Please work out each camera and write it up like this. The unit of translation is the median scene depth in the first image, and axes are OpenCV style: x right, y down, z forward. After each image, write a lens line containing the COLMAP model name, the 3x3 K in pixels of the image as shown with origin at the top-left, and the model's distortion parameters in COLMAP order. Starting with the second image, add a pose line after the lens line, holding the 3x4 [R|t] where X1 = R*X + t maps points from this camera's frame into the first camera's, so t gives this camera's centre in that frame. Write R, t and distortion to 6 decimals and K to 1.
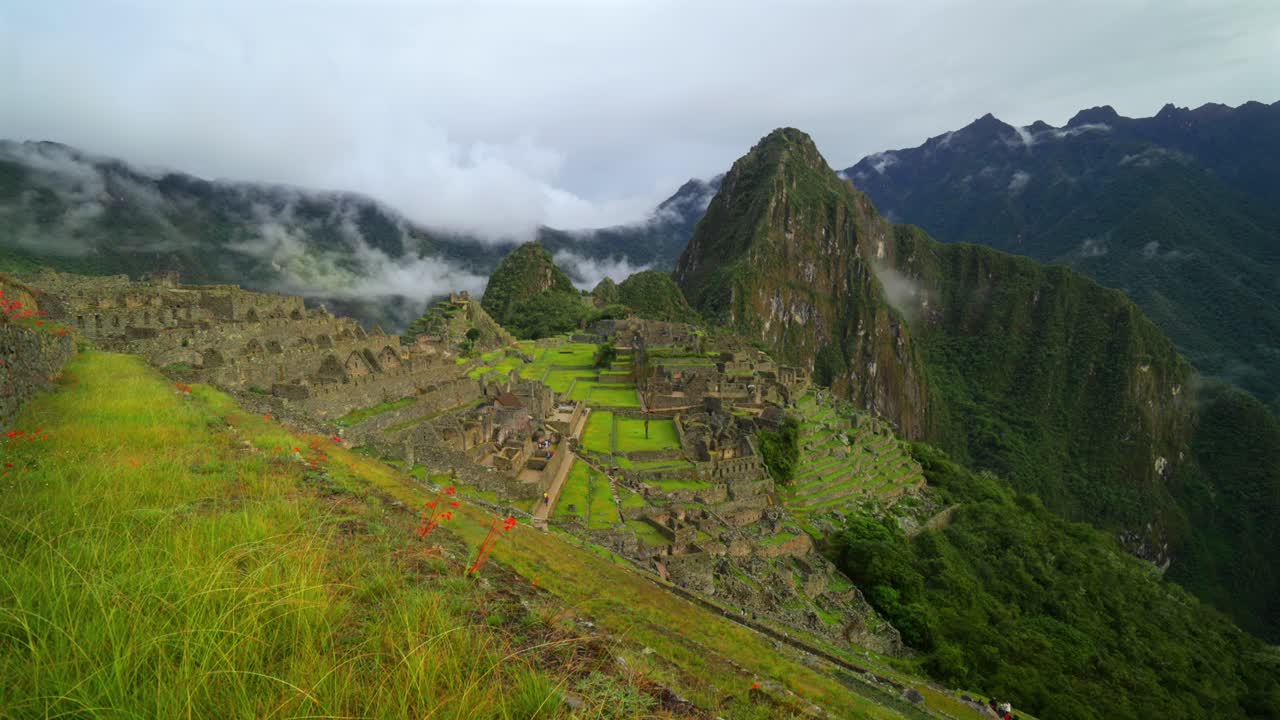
lens RADIAL K [[655.0, 0, 630.5], [0, 655.0, 378.3], [0, 0, 1]] dist [-0.006137, 0.000028]
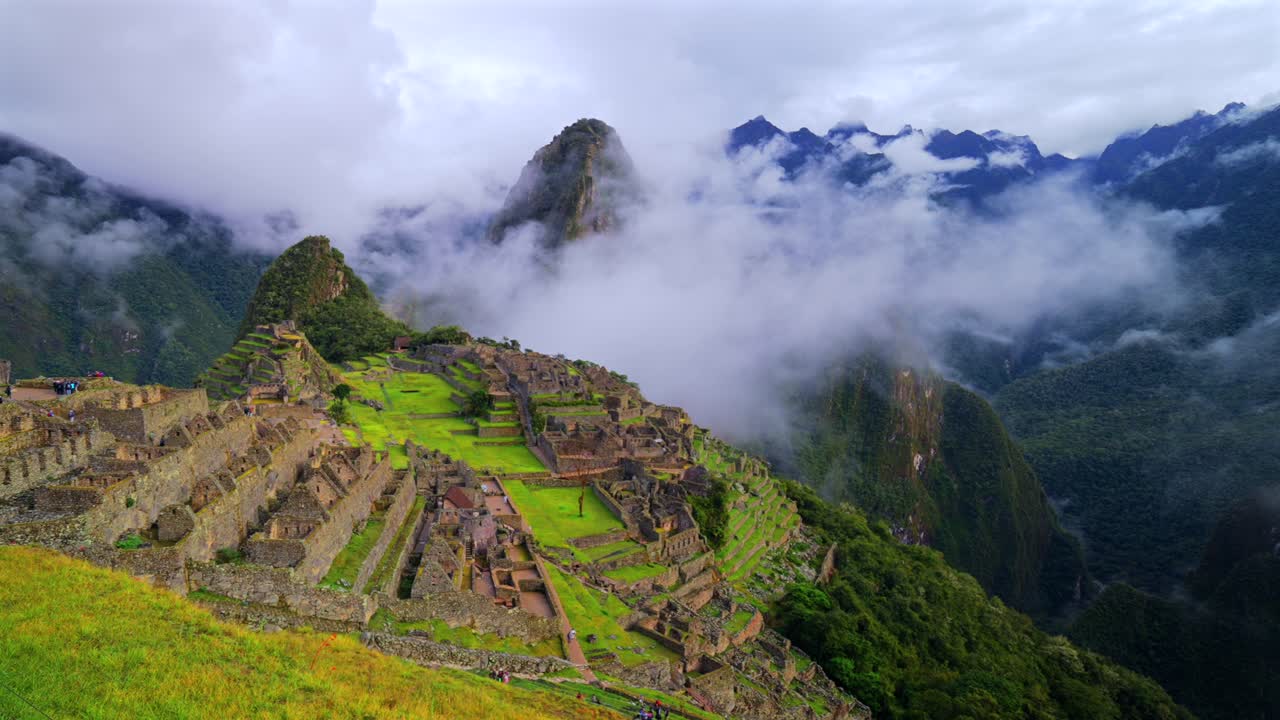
lens RADIAL K [[731.7, 0, 582.3], [0, 731.7, 357.5], [0, 0, 1]] dist [-0.001934, 0.000695]
pose [[0.943585, -0.009316, 0.331000, -0.273932], [0.007150, 0.999944, 0.007761, -0.120152], [-0.331054, -0.004957, 0.943599, 0.056626]]
